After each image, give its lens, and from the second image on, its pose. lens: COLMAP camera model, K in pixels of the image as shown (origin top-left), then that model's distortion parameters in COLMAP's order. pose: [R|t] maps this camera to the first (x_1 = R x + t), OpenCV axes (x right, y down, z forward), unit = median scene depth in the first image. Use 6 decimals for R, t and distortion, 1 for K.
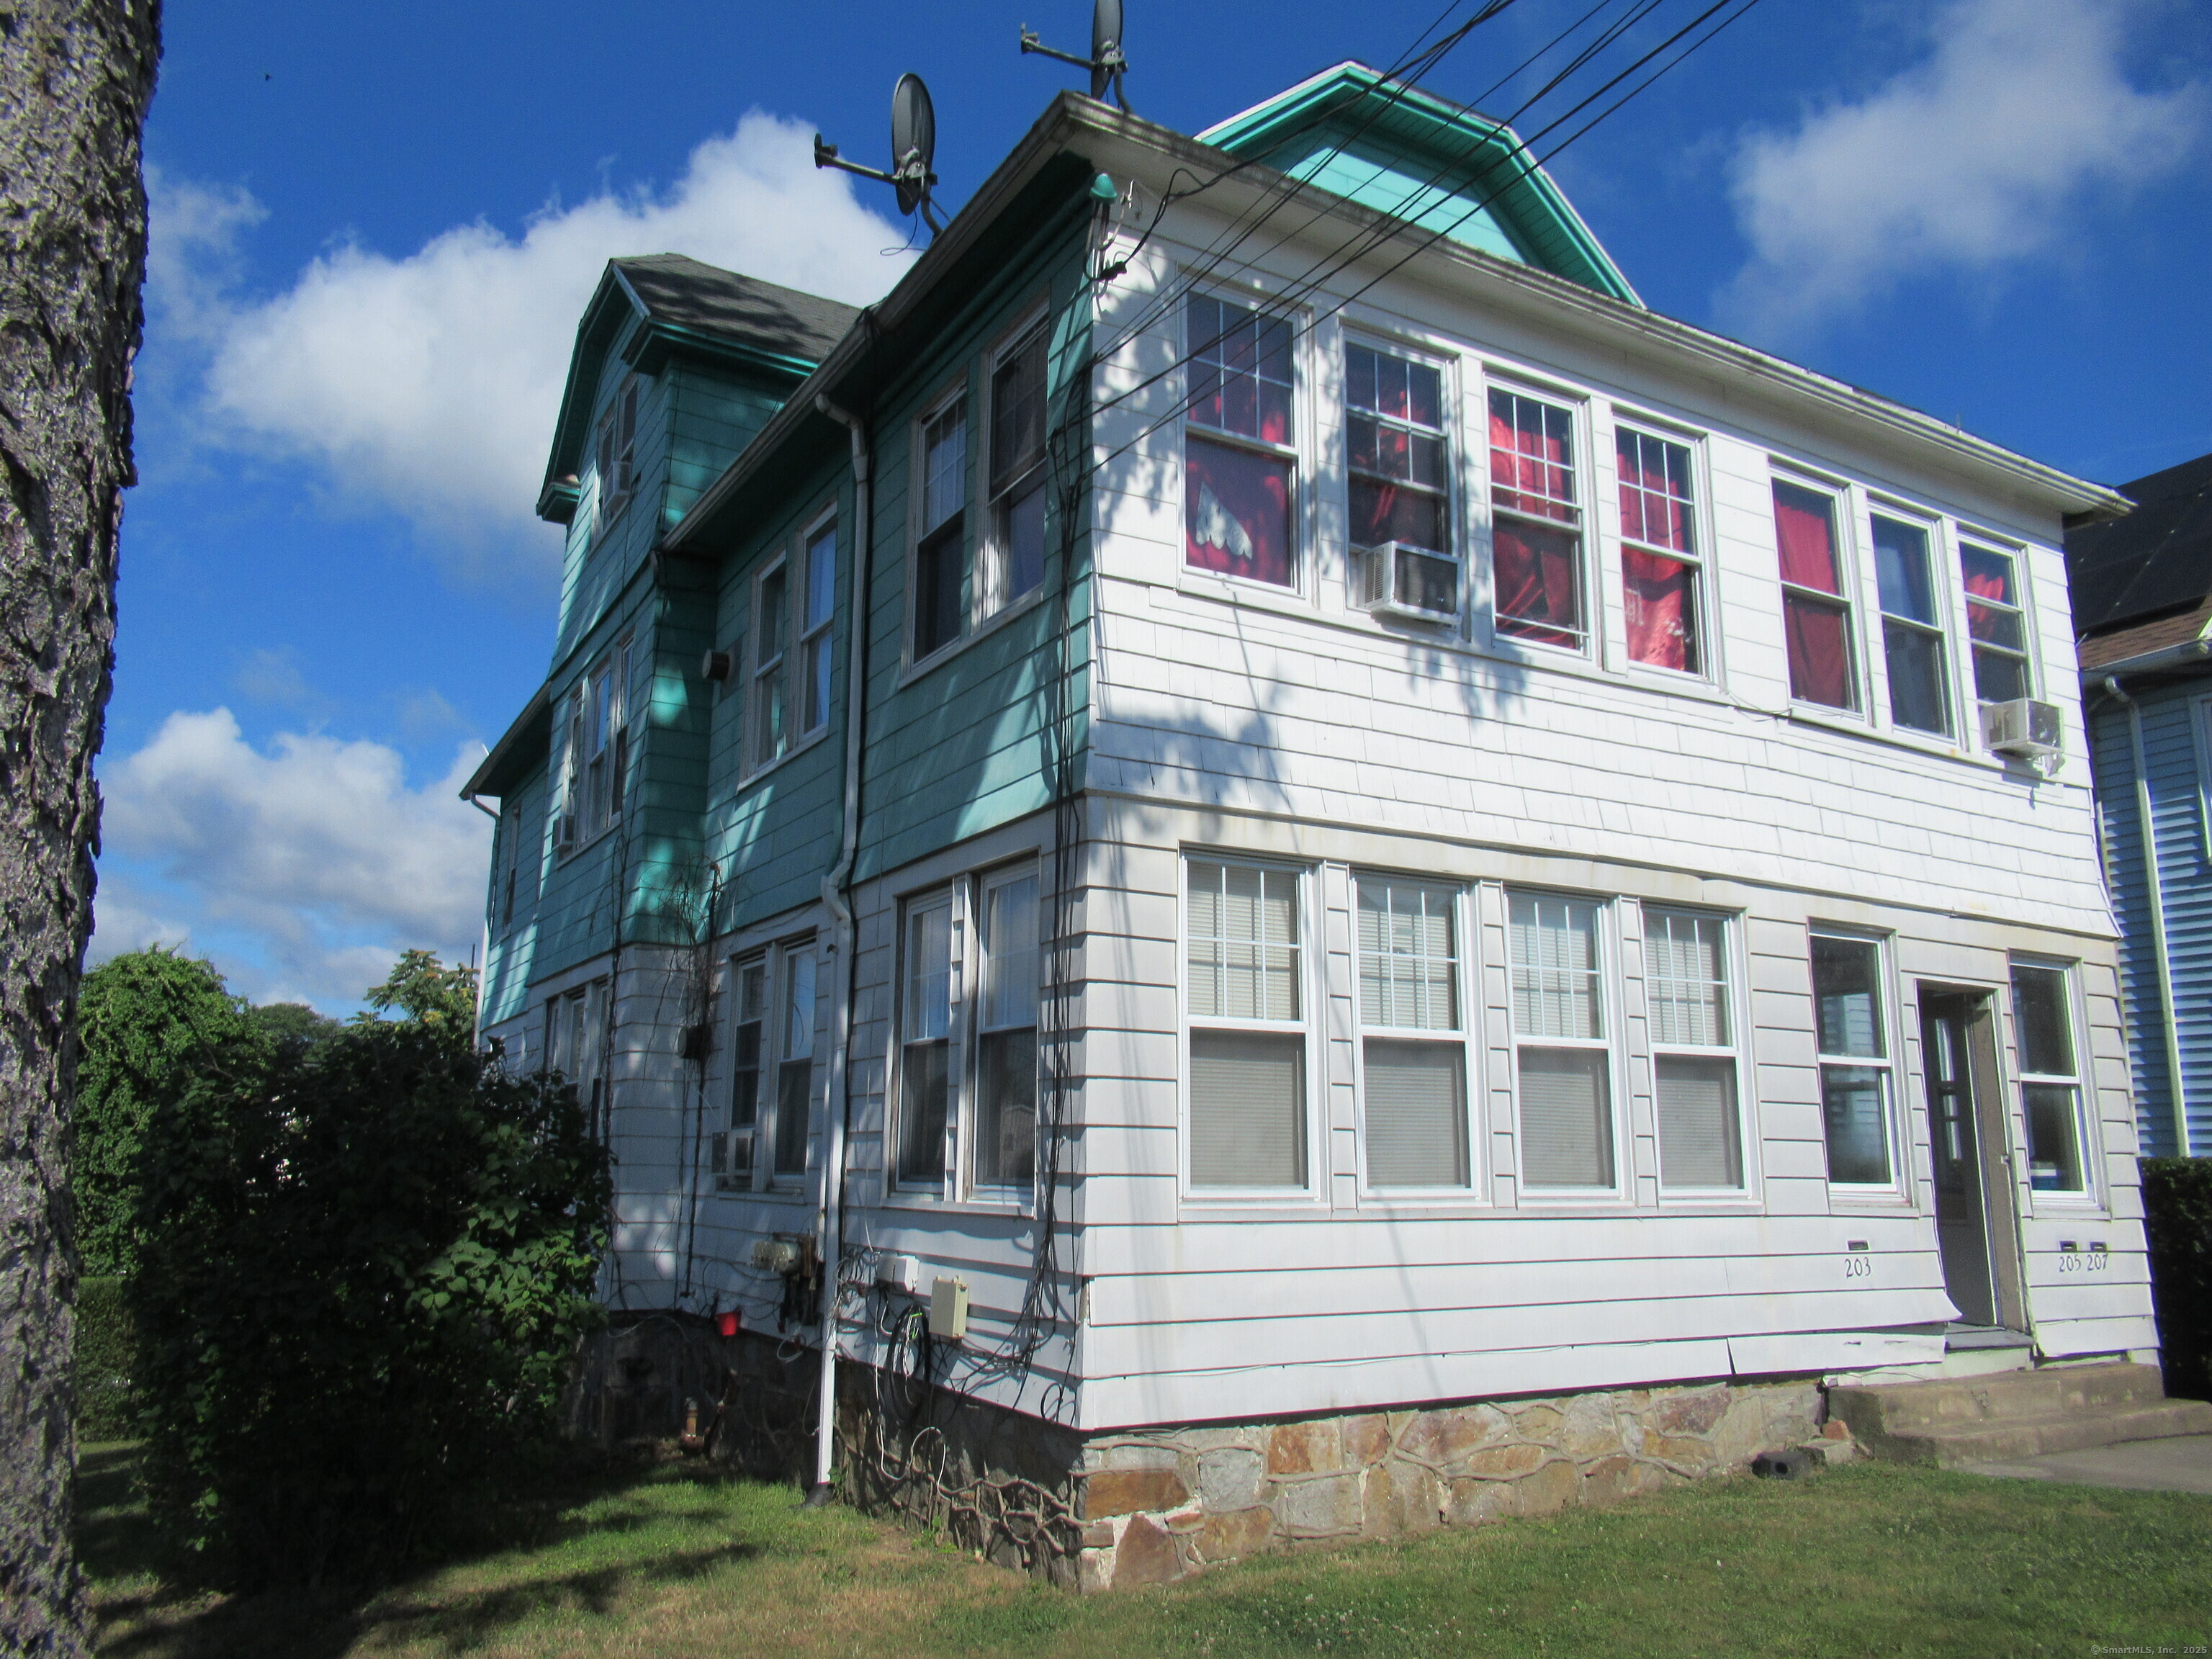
lens RADIAL K [[1638.6, 0, 1106.0], [0, 1638.6, 829.5], [0, 0, 1]] dist [-0.018282, -0.000735]
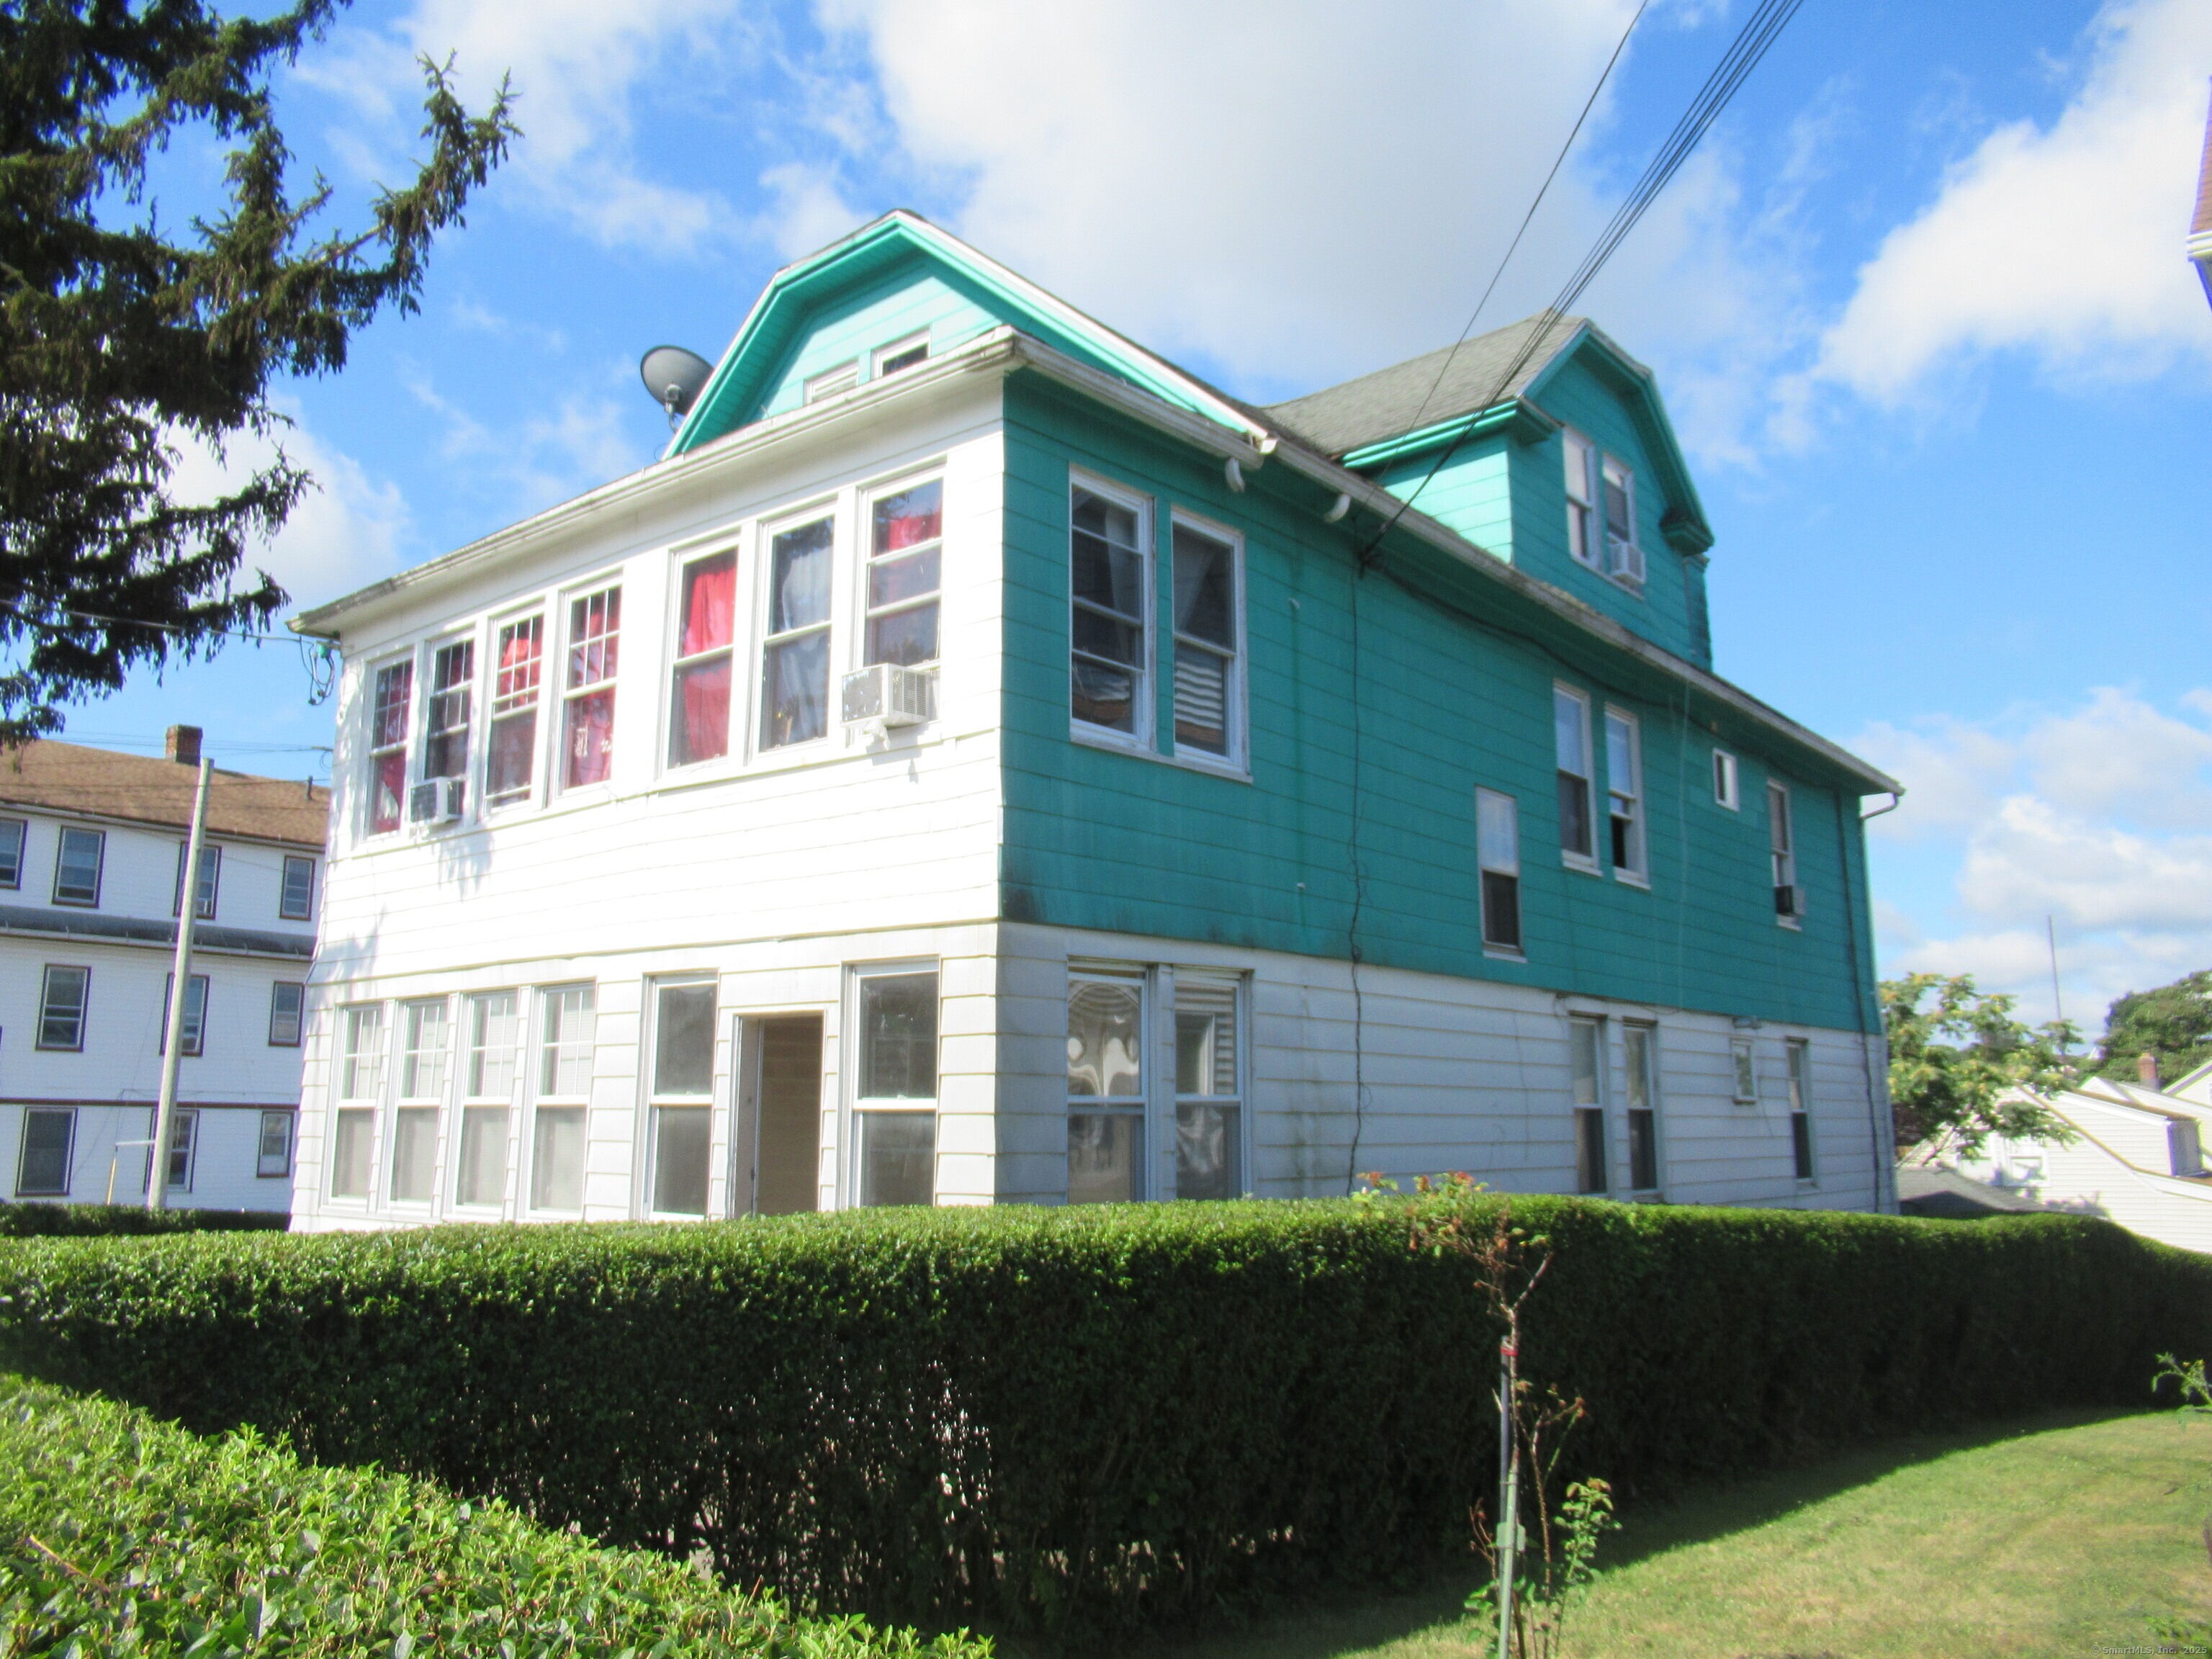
lens RADIAL K [[1628.5, 0, 1106.0], [0, 1628.5, 829.5], [0, 0, 1]] dist [-0.014954, -0.006931]
pose [[0.351948, -0.174813, -0.919551, 1.683639], [0.191065, 0.975138, -0.112252, 0.151877], [0.916312, -0.136187, 0.376598, 0.942736]]
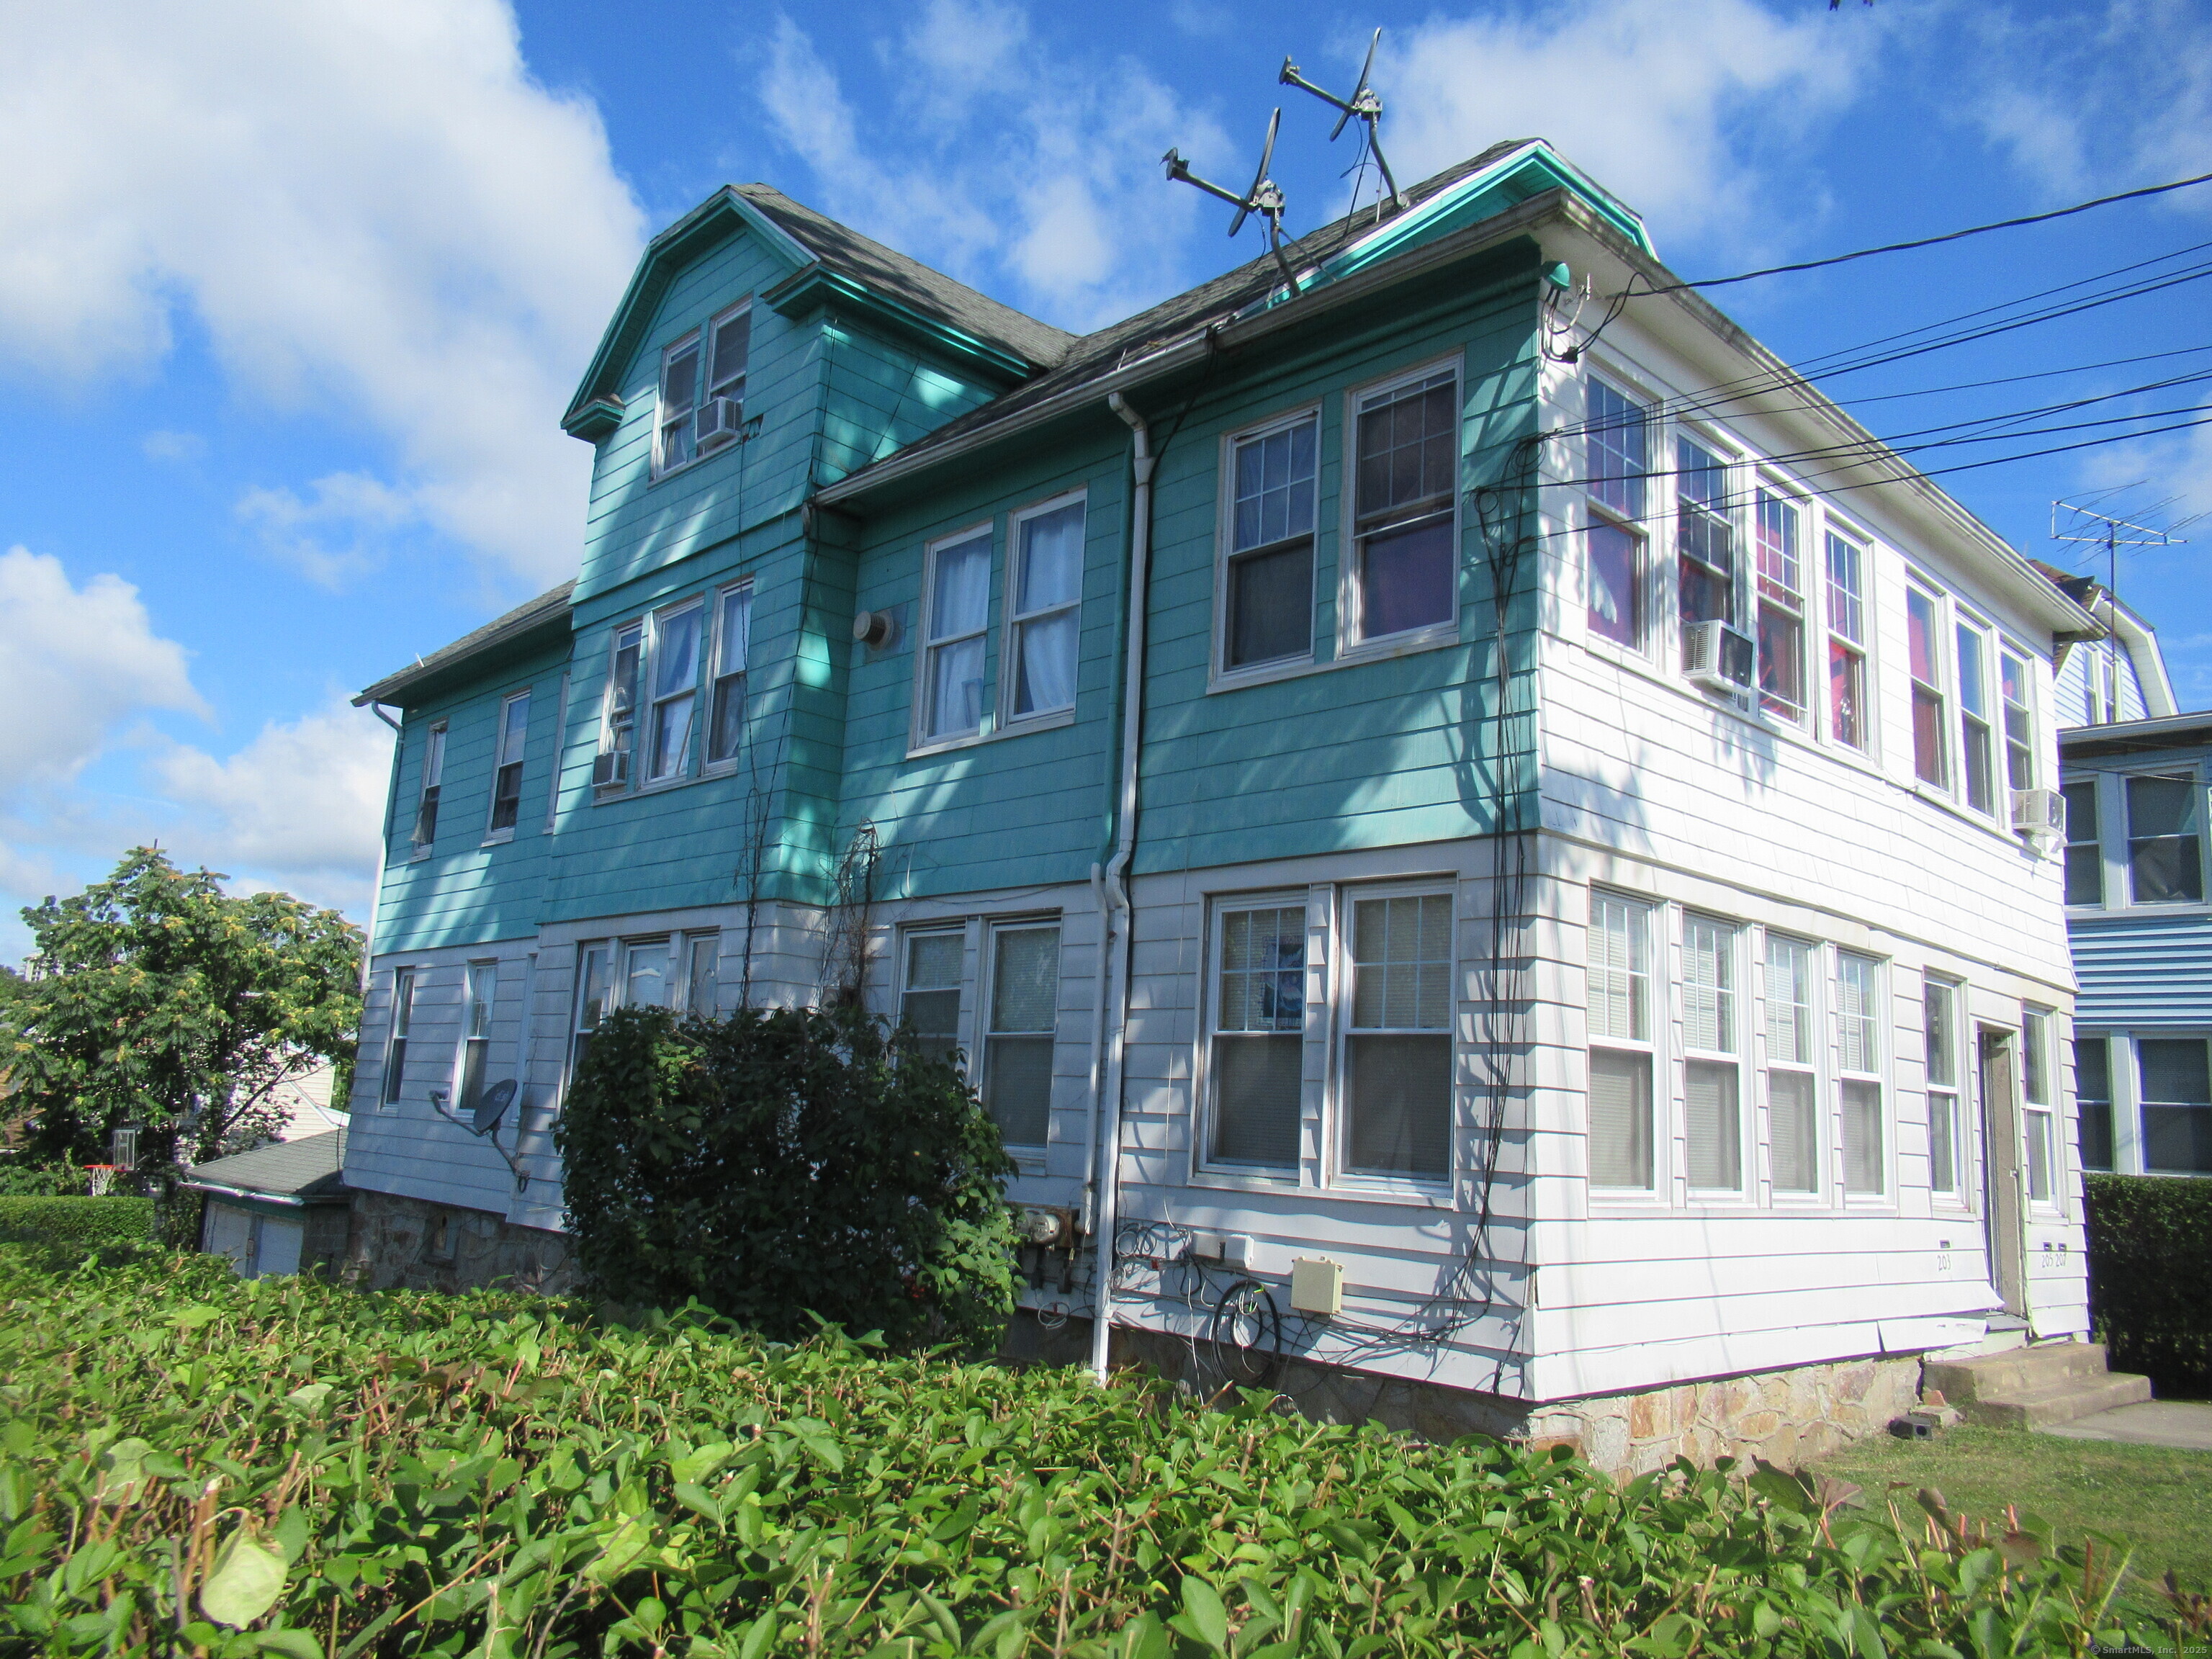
lens RADIAL K [[1638.6, 0, 1106.0], [0, 1638.6, 829.5], [0, 0, 1]] dist [-0.018282, -0.000735]
pose [[0.971278, 0.083361, 0.222866, -0.440143], [-0.090392, 0.995674, 0.021518, -0.016981], [-0.220108, -0.041045, 0.974612, -0.011566]]
